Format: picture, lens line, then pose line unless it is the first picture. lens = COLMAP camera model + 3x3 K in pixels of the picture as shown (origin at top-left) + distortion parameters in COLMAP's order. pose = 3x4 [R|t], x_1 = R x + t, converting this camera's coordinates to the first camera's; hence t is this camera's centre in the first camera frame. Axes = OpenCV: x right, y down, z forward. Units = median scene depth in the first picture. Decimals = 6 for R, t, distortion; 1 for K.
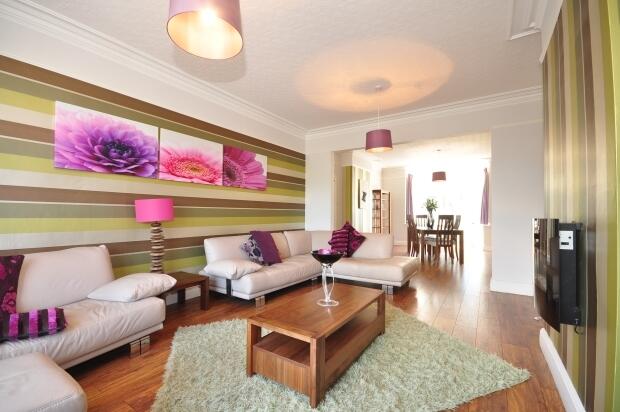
lens RADIAL K [[273.6, 0, 310.7], [0, 273.6, 207.5], [0, 0, 1]] dist [-0.001724, -0.001422]
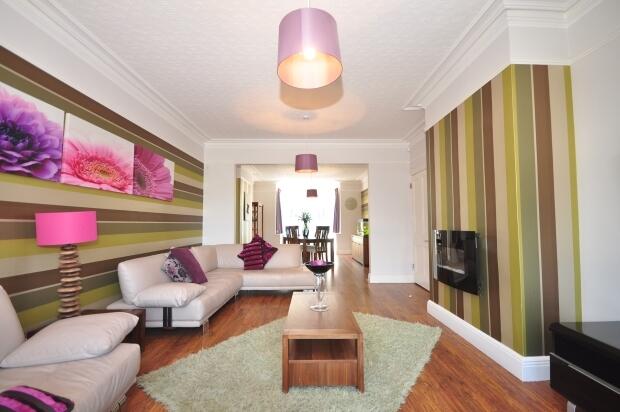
lens RADIAL K [[273.6, 0, 312.2], [0, 273.6, 207.0], [0, 0, 1]] dist [-0.001724, -0.001422]
pose [[0.829985, 0.026531, 0.557155, -0.368640], [-0.005270, 0.999197, -0.039729, -0.015121], [-0.557762, 0.030038, 0.829458, 0.041673]]
